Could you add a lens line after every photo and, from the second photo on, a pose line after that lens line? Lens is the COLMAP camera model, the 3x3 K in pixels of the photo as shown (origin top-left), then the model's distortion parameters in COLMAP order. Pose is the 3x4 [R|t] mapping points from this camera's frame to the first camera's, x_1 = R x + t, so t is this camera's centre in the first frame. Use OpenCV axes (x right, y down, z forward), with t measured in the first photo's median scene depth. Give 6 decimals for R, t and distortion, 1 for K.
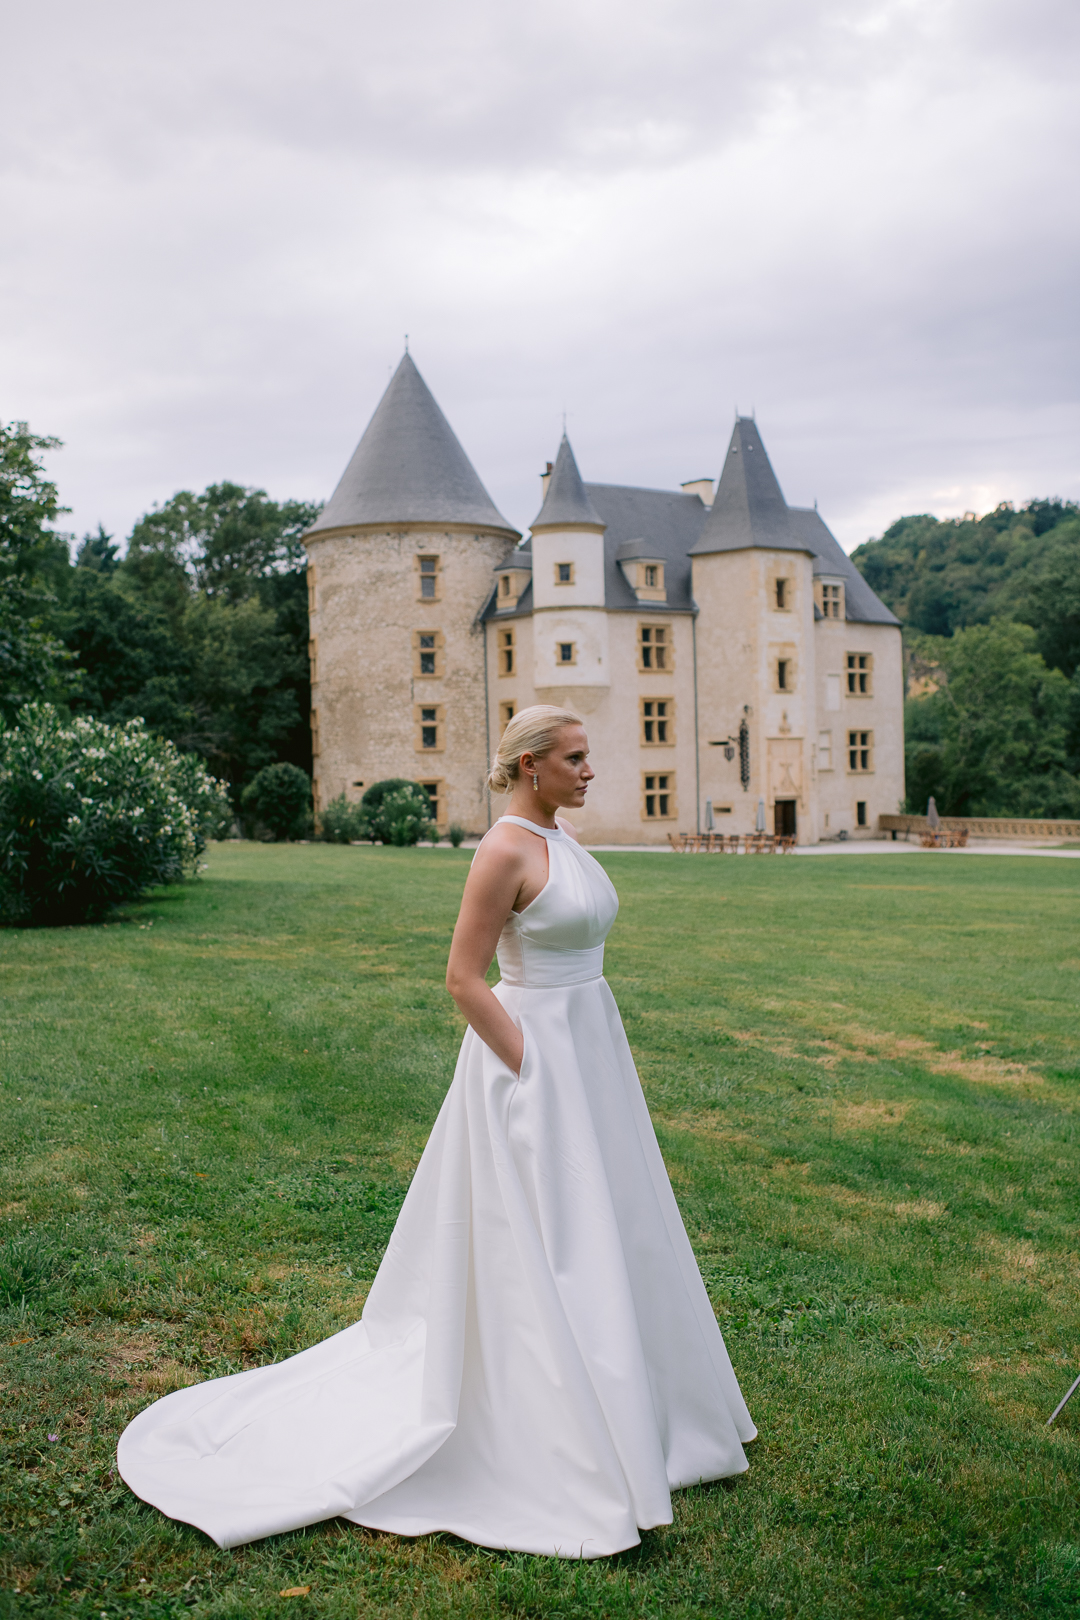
lens RADIAL K [[1597.1, 0, 540.0], [0, 1597.1, 810.0], [0, 0, 1]] dist [-0.116418, 0.128139]
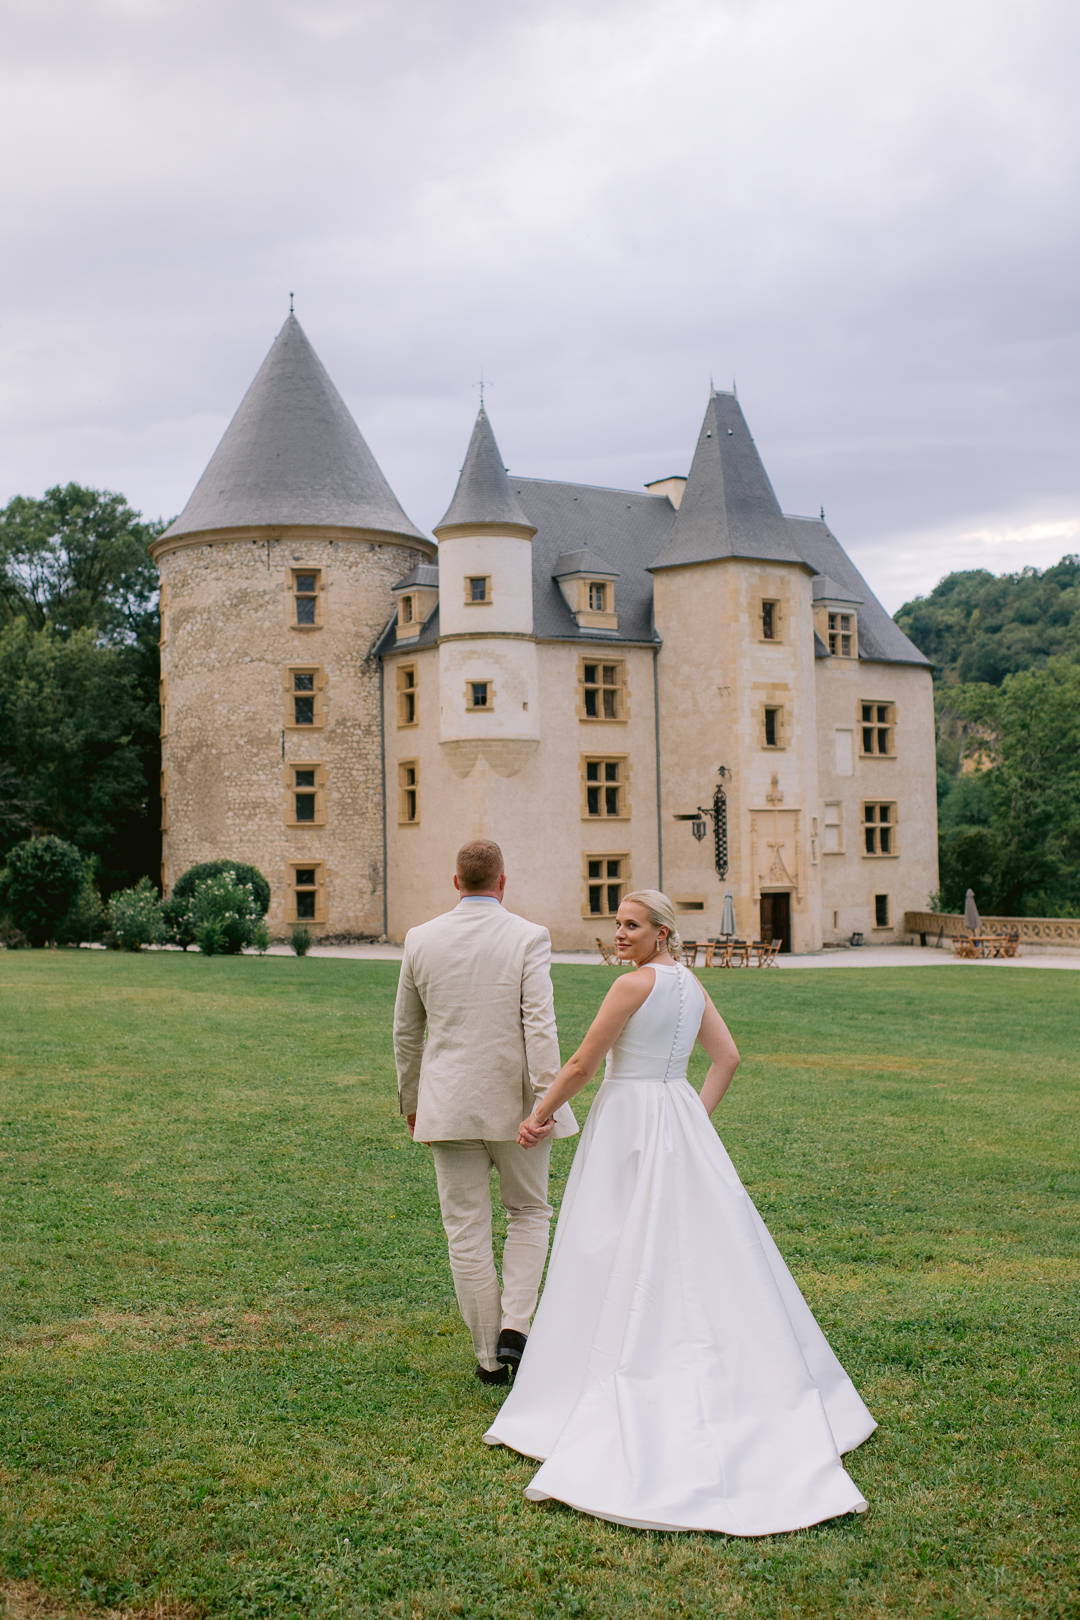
lens RADIAL K [[1770.1, 0, 530.2], [0, 1770.1, 791.4], [0, 0, 1]] dist [-0.098759, 0.008927]
pose [[0.999885, 0.004002, -0.014608, 0.049865], [-0.004917, 0.997994, -0.063125, -0.000695], [0.014326, 0.063189, 0.997899, 0.162352]]
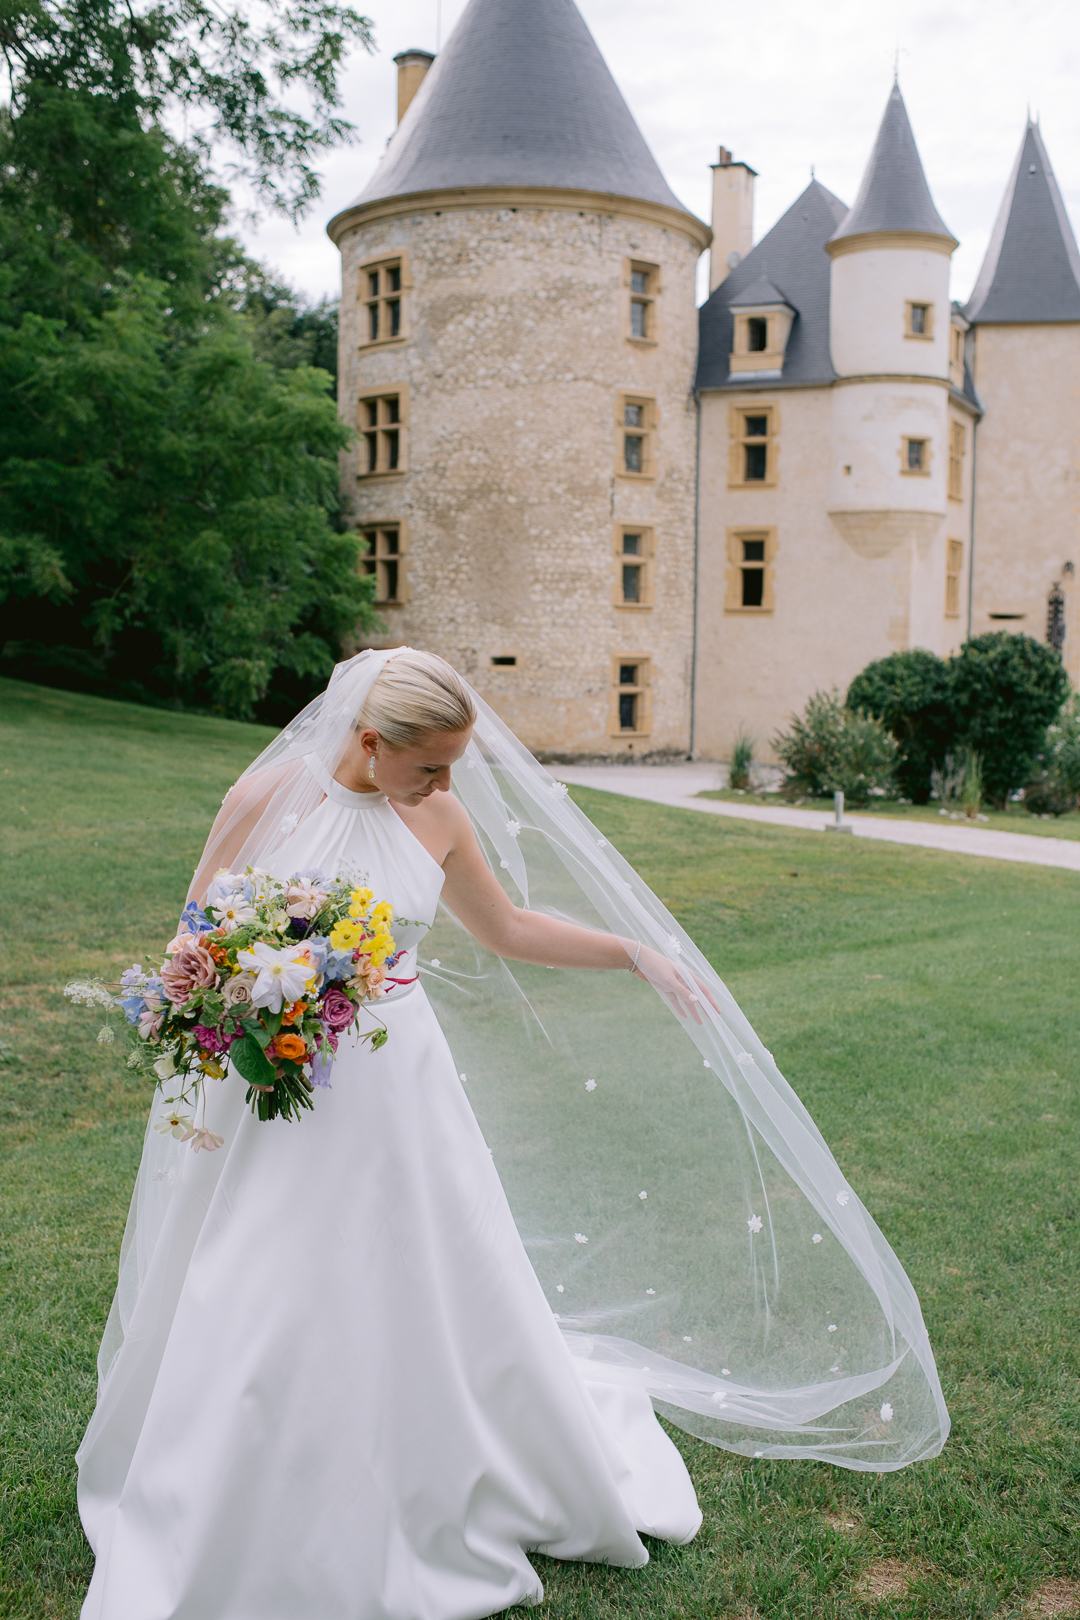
lens RADIAL K [[1597.1, 0, 540.0], [0, 1597.1, 810.0], [0, 0, 1]] dist [-0.116418, 0.128139]
pose [[0.899043, -0.011440, 0.437712, -0.350909], [-0.025502, 0.996594, 0.078427, -0.008398], [-0.437118, -0.081672, 0.895688, 0.494019]]
